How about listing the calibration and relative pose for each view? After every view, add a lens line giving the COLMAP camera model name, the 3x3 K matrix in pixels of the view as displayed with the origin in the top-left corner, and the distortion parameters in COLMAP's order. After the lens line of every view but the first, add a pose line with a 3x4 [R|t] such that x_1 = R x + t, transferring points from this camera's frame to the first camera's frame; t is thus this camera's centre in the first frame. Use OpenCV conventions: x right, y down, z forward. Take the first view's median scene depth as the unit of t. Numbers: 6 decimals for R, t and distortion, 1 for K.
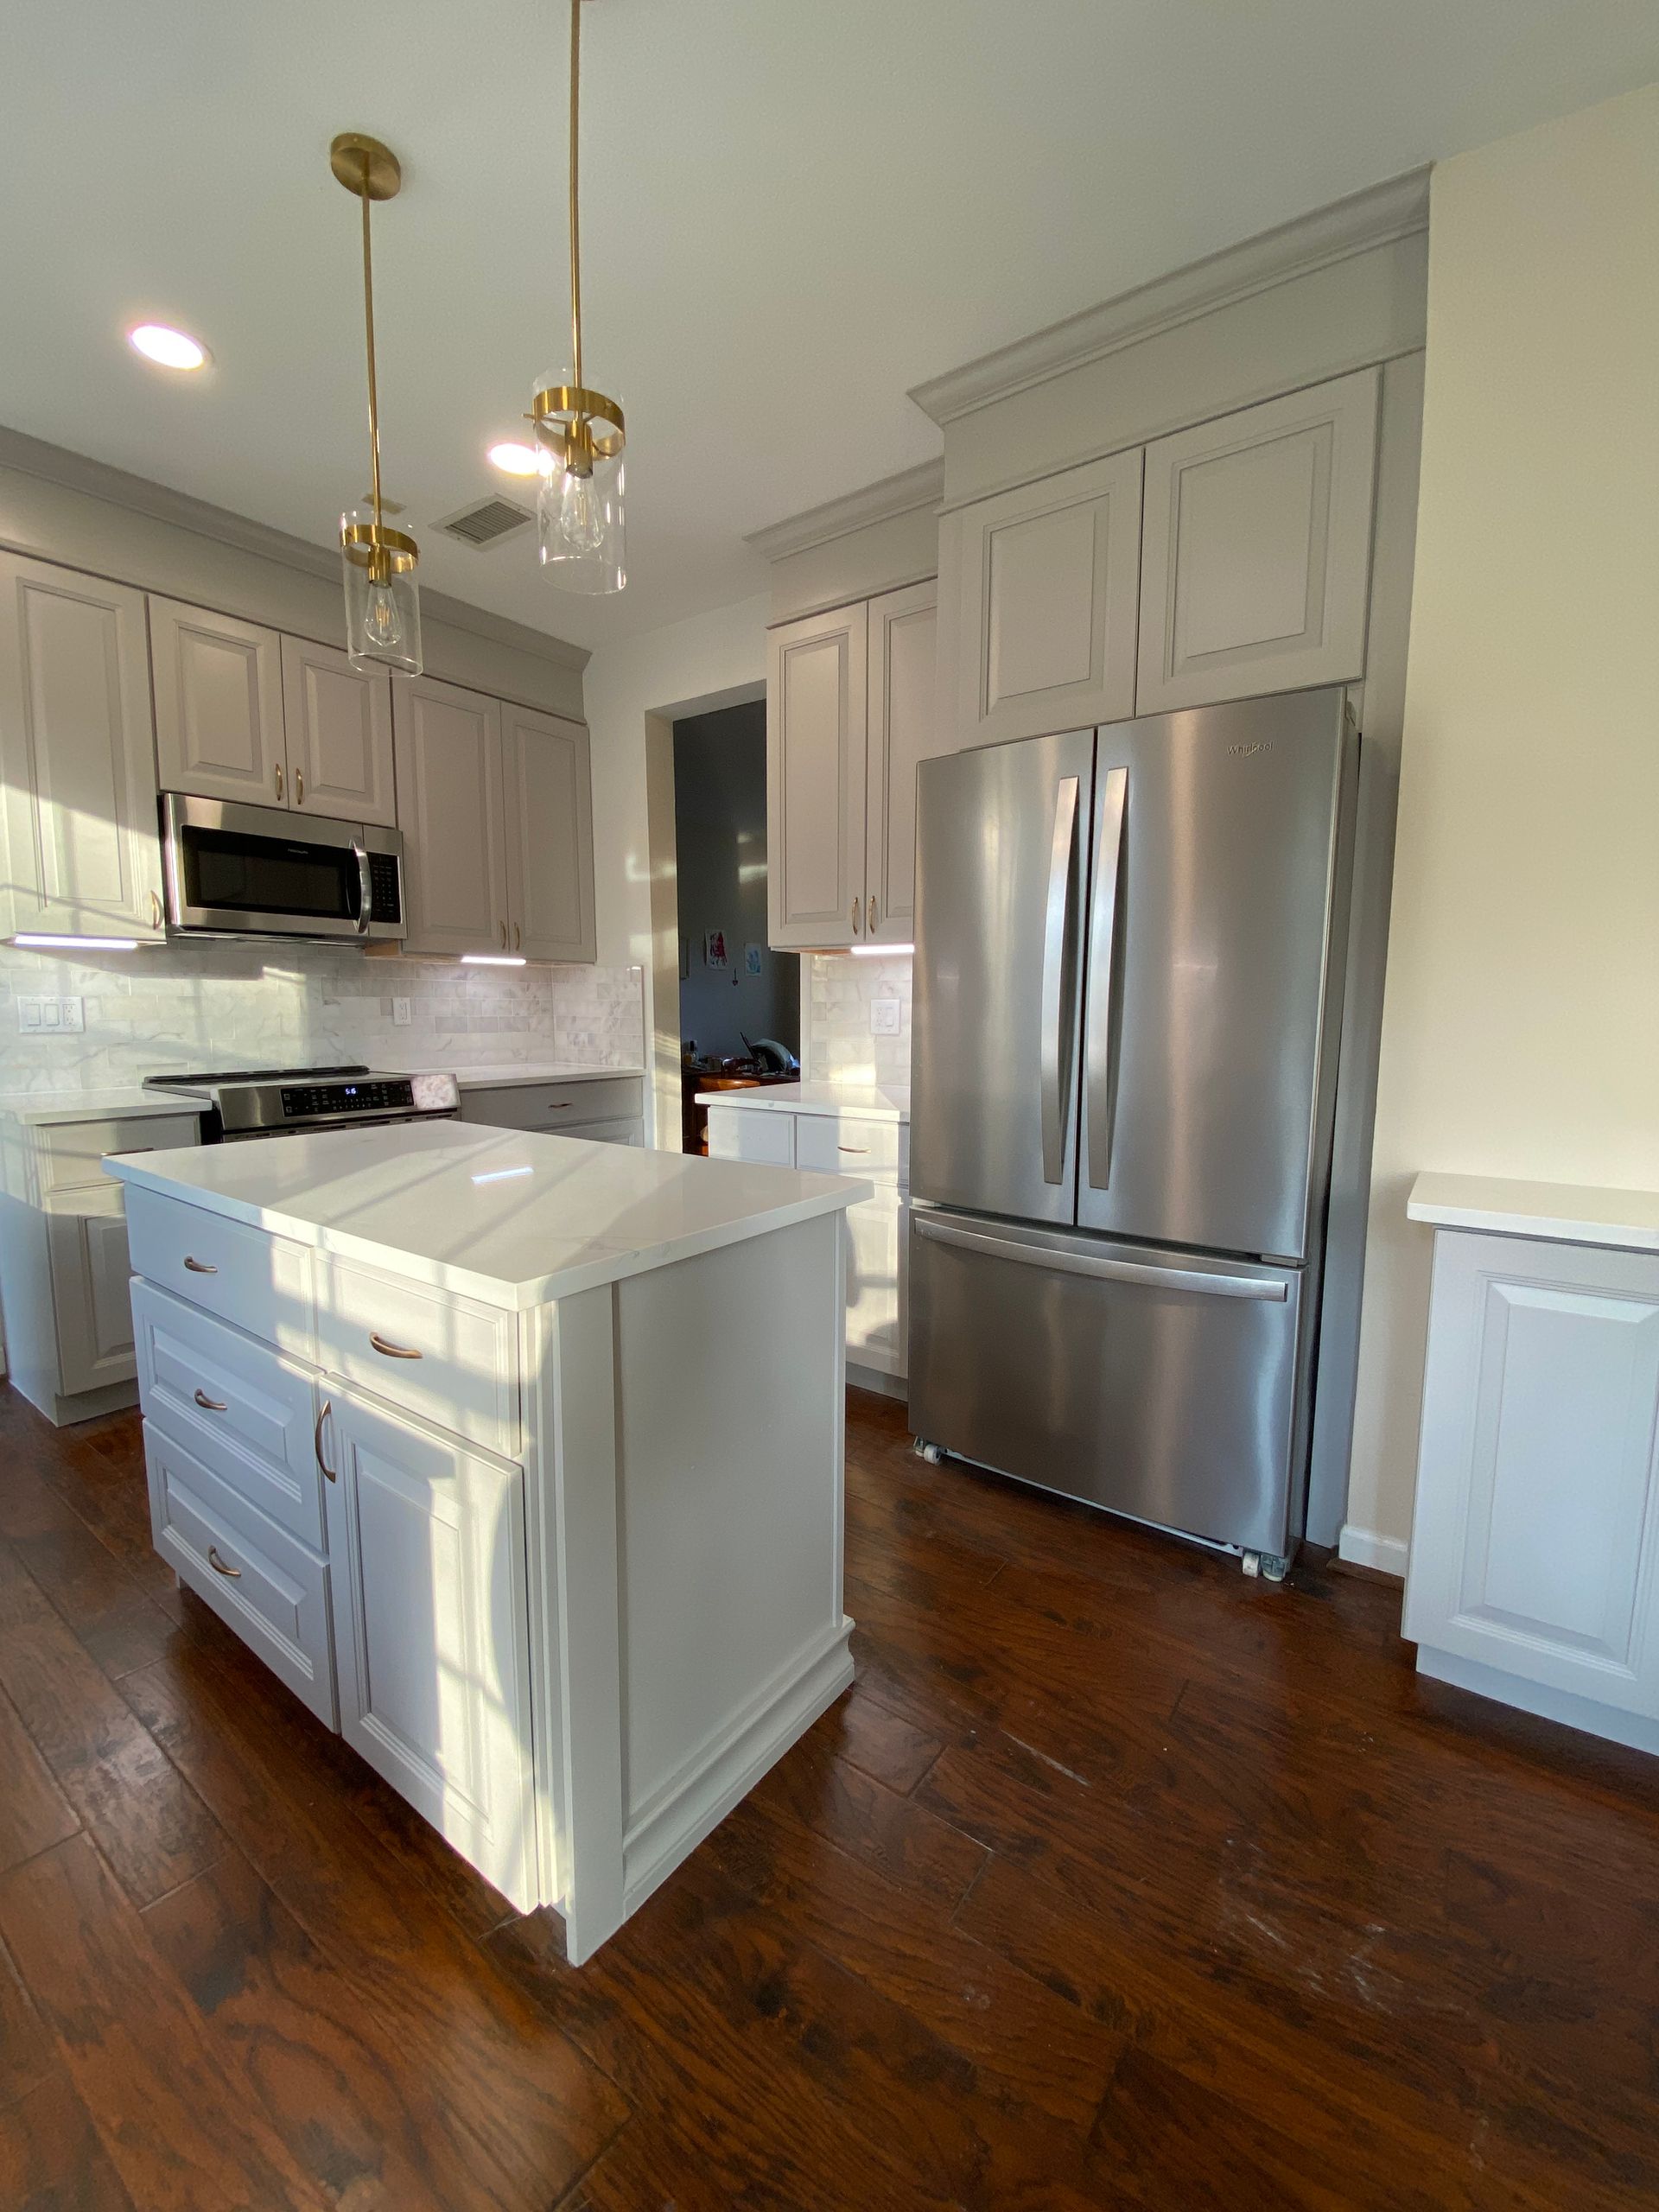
lens RADIAL K [[899.6, 0, 829.5], [0, 899.6, 1106.0], [0, 0, 1]] dist [-0.000072, -0.011624]
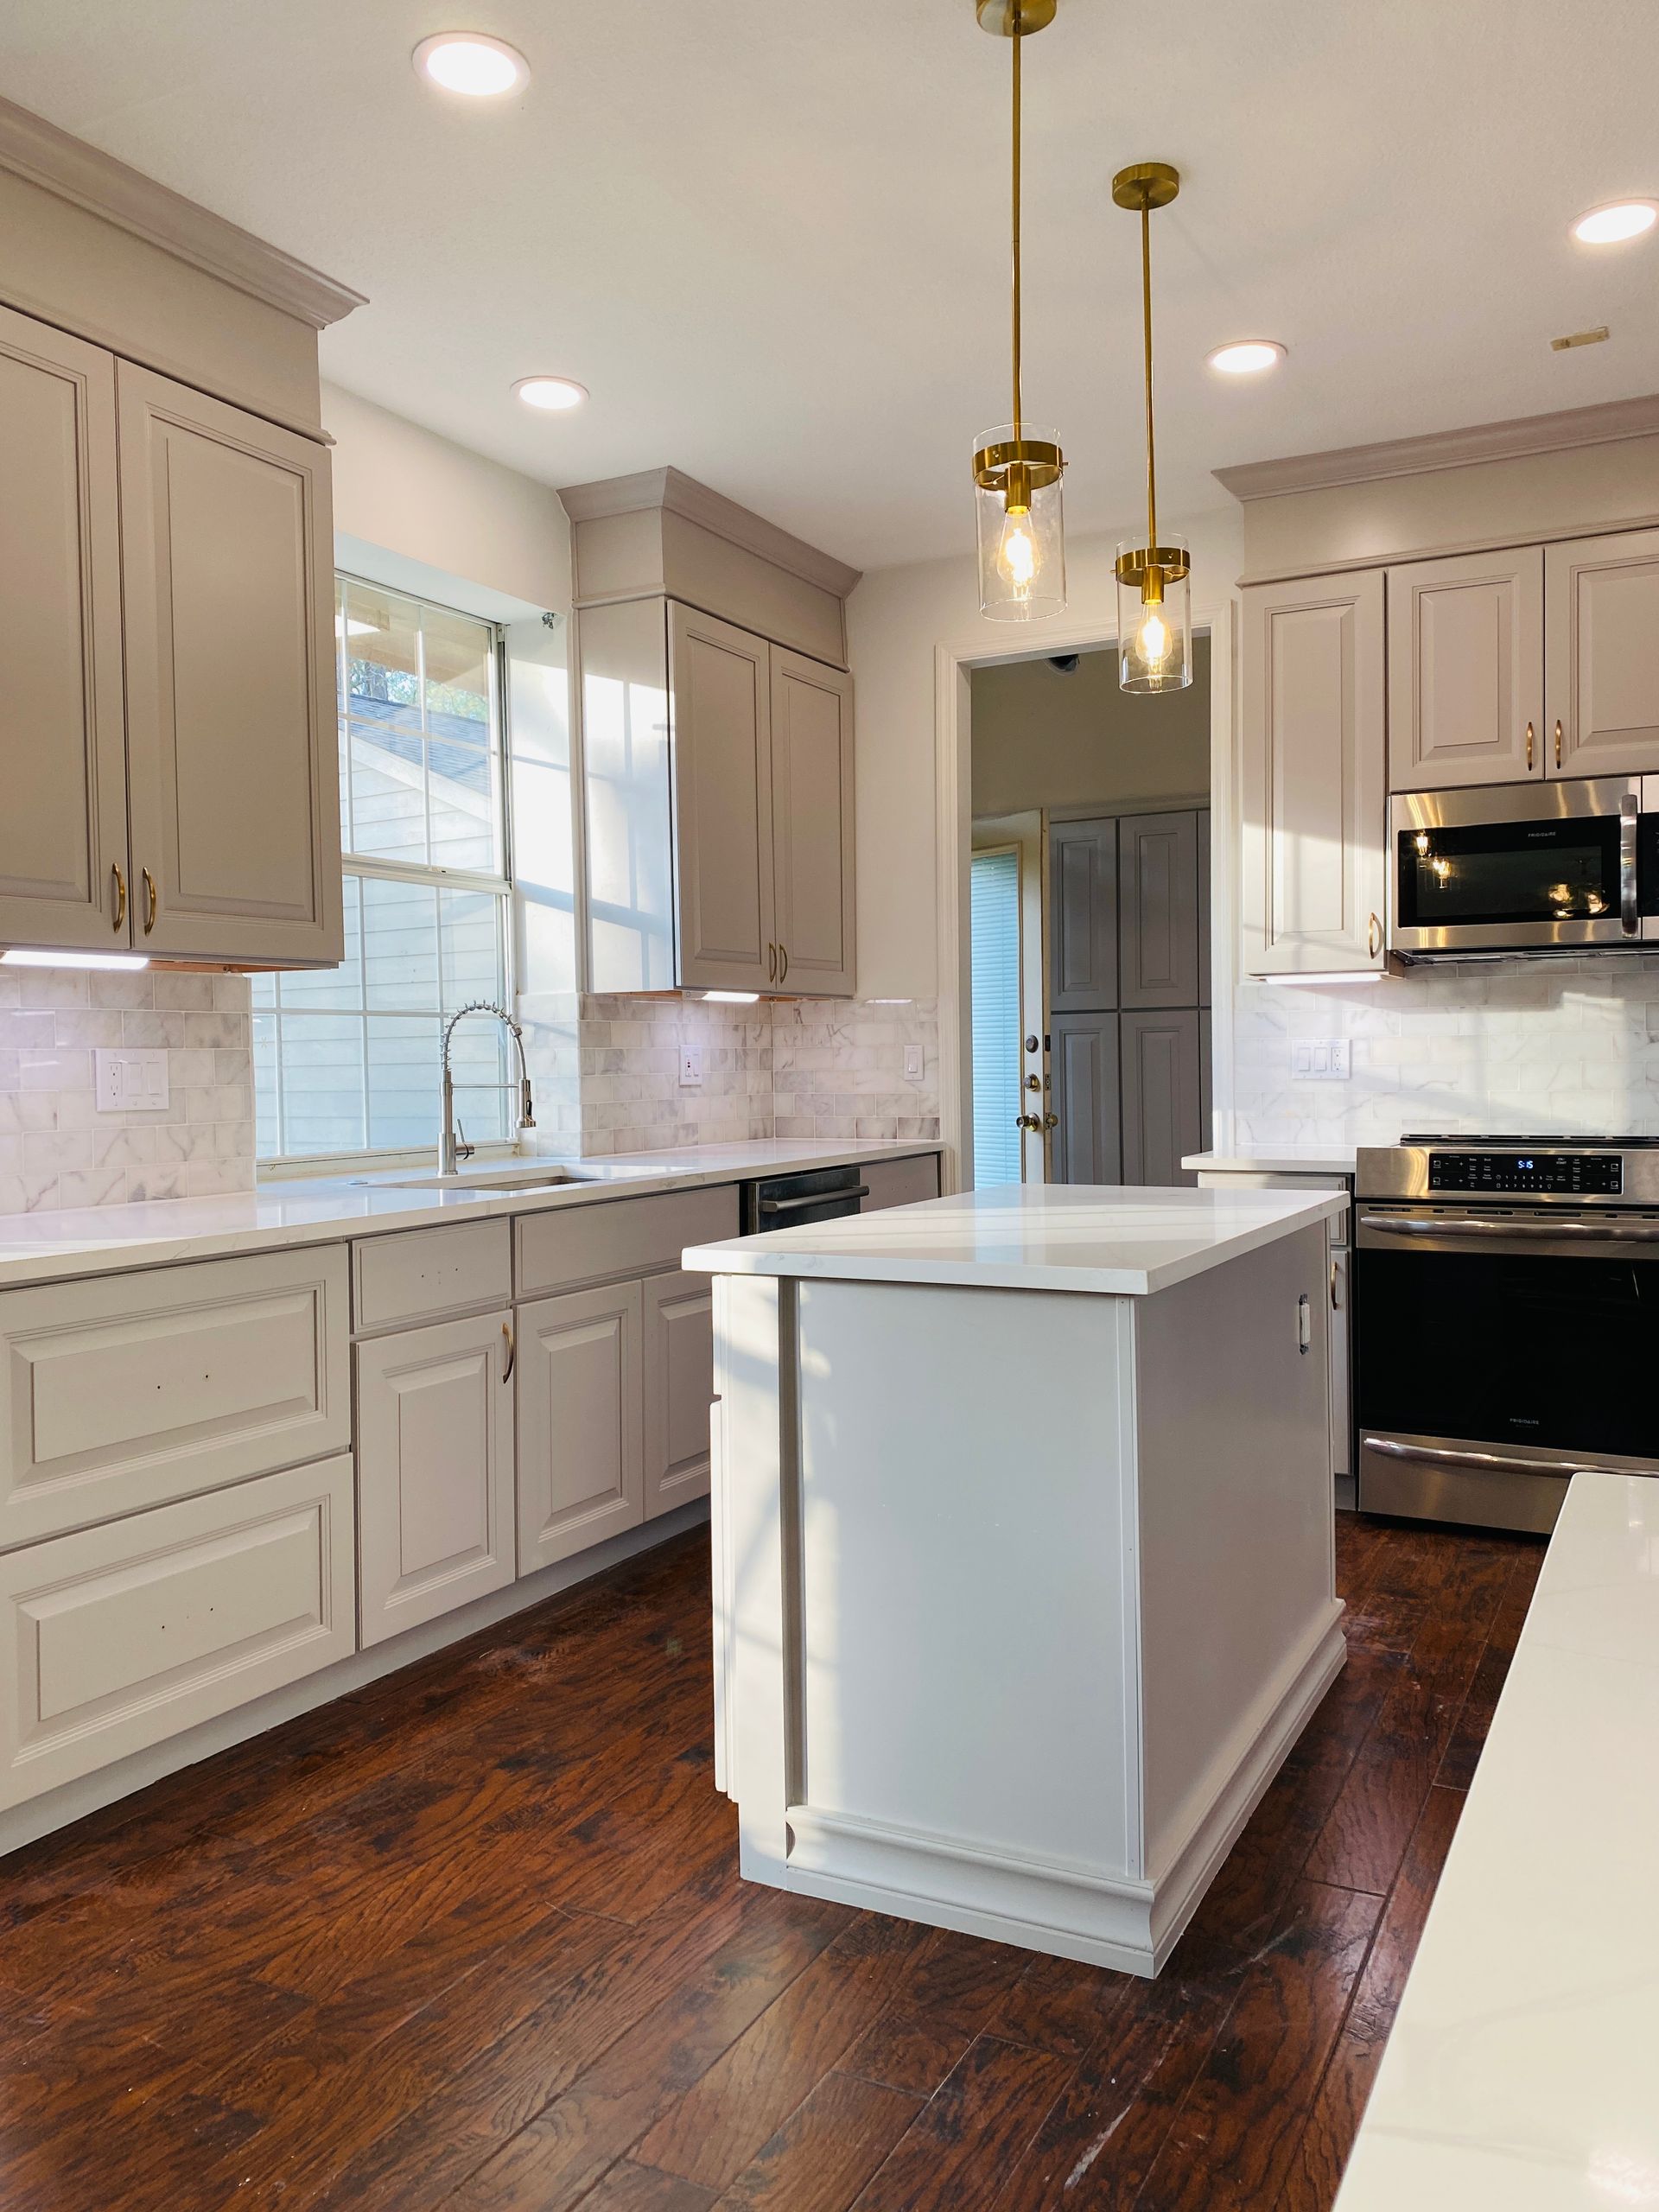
lens RADIAL K [[1681.5, 0, 851.8], [0, 1681.5, 1097.1], [0, 0, 1]] dist [0.087911, -0.139984]
pose [[0.154554, 0.015995, -0.987855, 0.723524], [-0.098192, 0.995167, 0.000751, -0.018574], [0.983093, 0.096883, 0.155378, 0.268610]]
